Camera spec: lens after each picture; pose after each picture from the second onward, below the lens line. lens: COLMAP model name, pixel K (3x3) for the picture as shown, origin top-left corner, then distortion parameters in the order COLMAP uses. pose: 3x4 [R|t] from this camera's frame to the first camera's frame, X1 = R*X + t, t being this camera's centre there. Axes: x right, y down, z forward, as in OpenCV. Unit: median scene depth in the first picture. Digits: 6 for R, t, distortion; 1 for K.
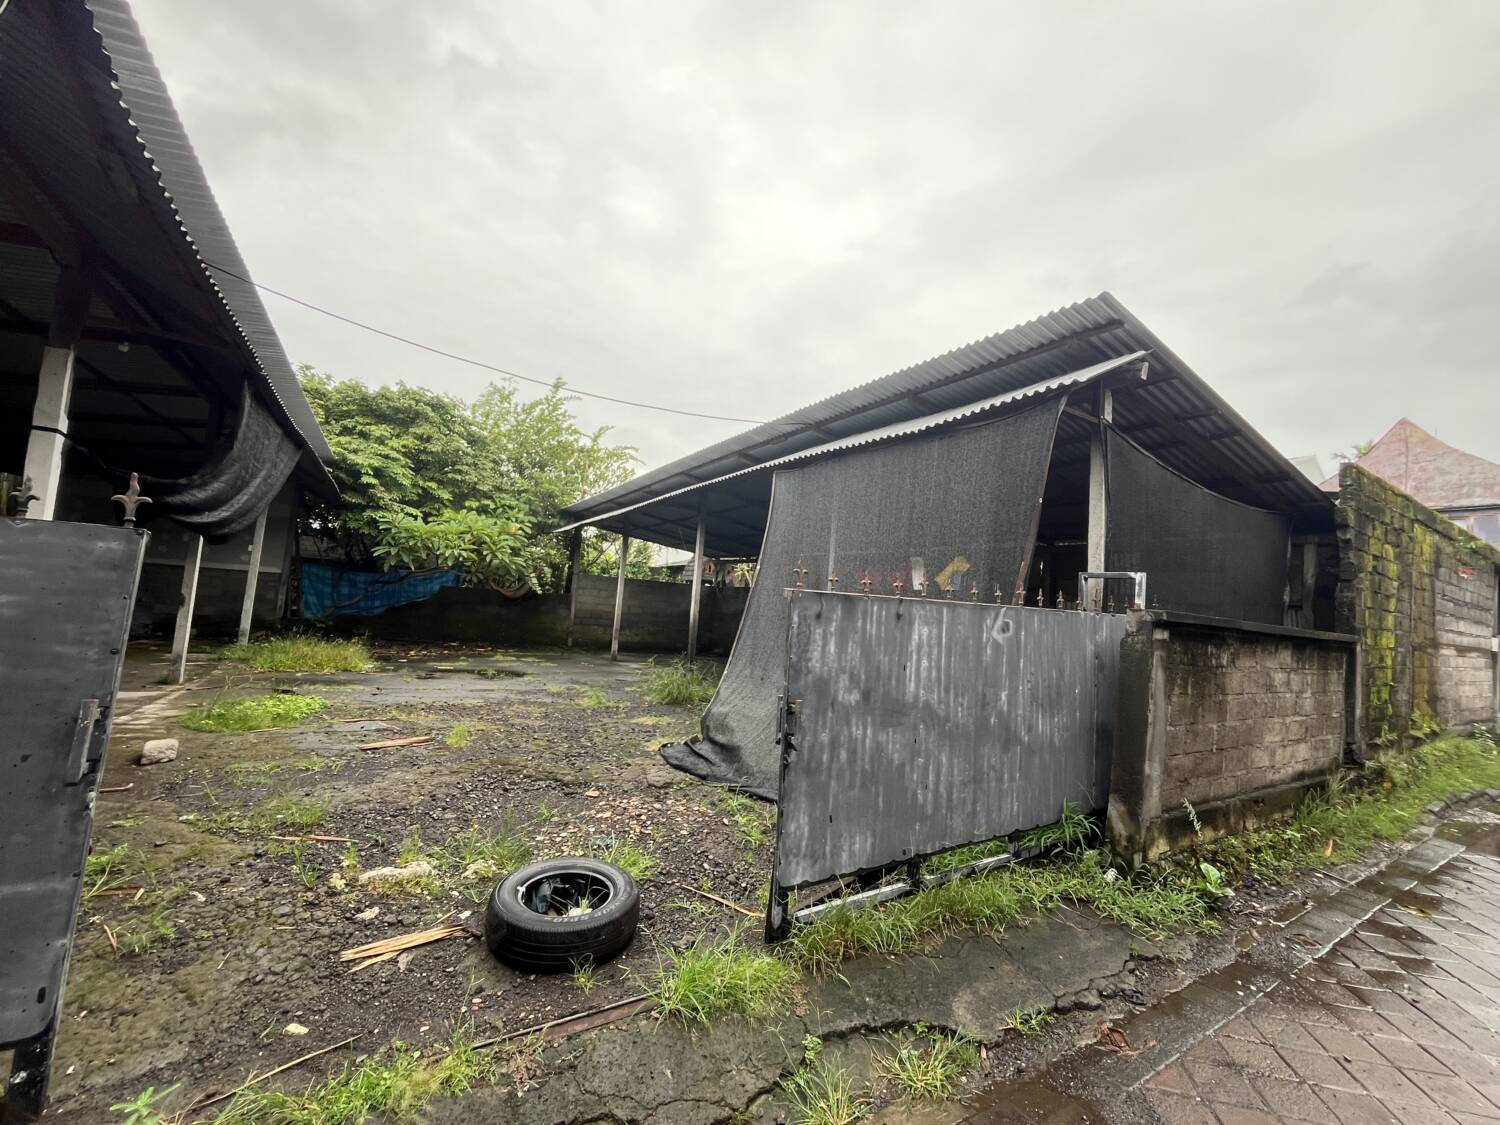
lens RADIAL K [[607.1, 0, 748.0], [0, 607.1, 561.7], [0, 0, 1]] dist [-0.003377, 0.000236]
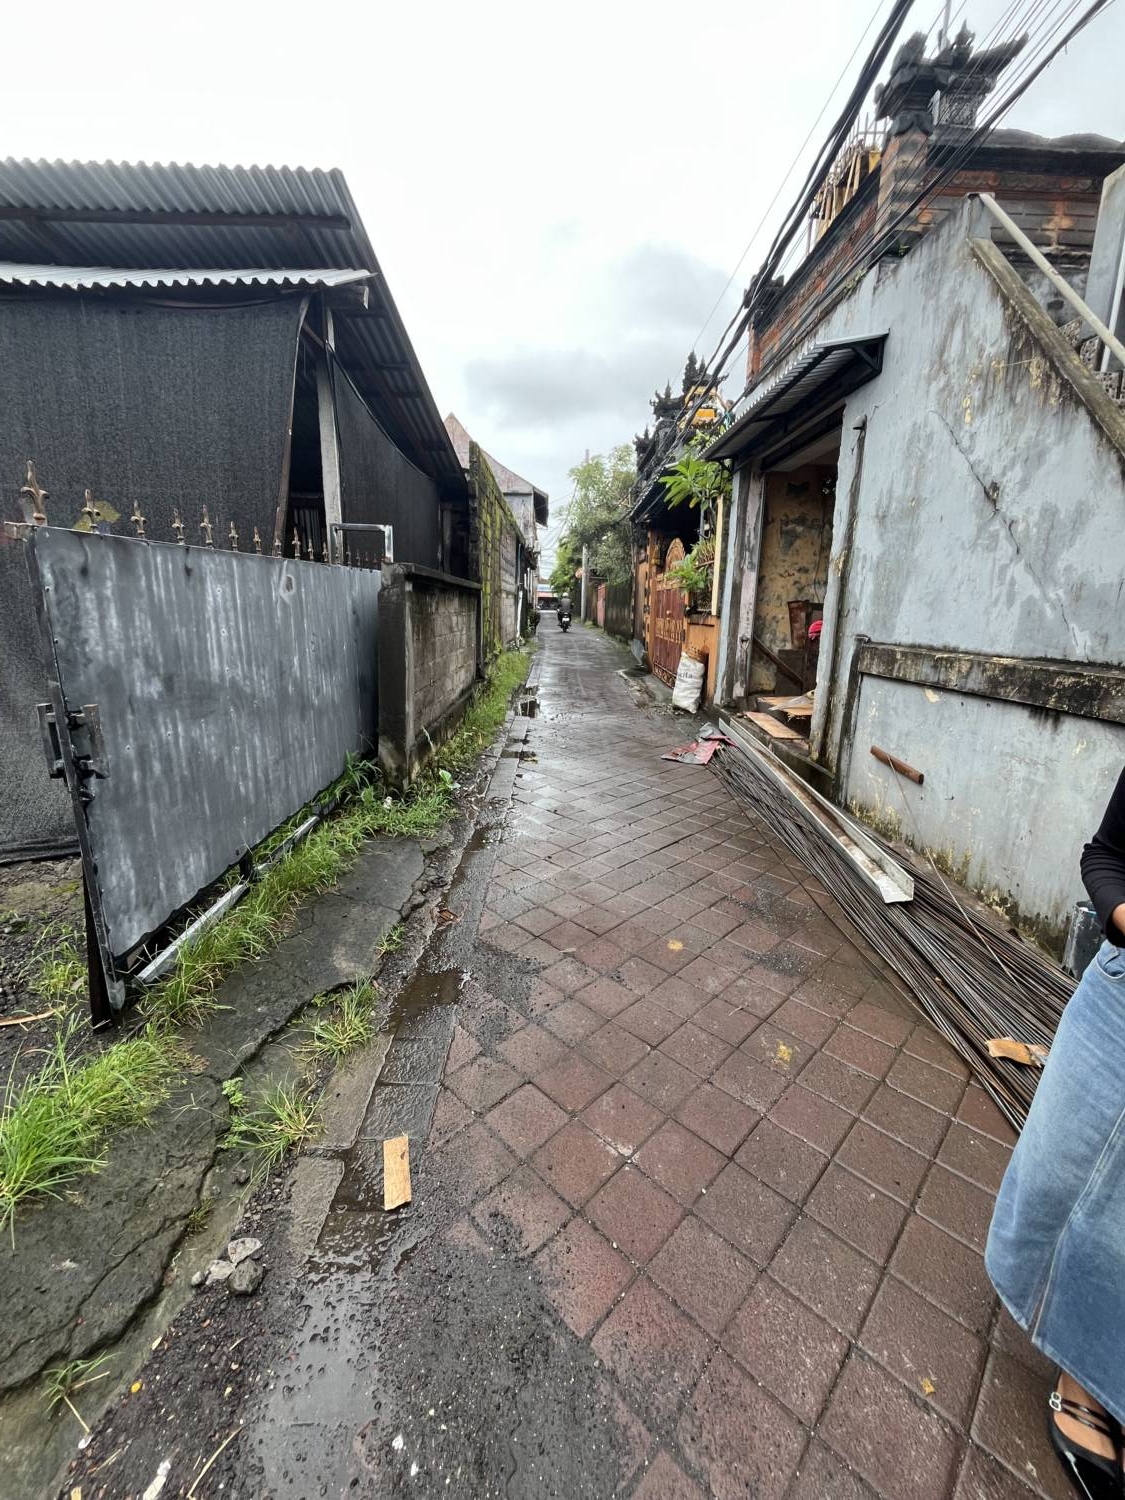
lens RADIAL K [[607.1, 0, 566.5], [0, 607.1, 744.3], [0, 0, 1]] dist [-0.003377, 0.000236]
pose [[0.531163, -0.249980, 0.809553, -0.094613], [-0.045520, 0.945685, 0.321883, 0.018537], [-0.846046, -0.207823, 0.490933, 0.124370]]
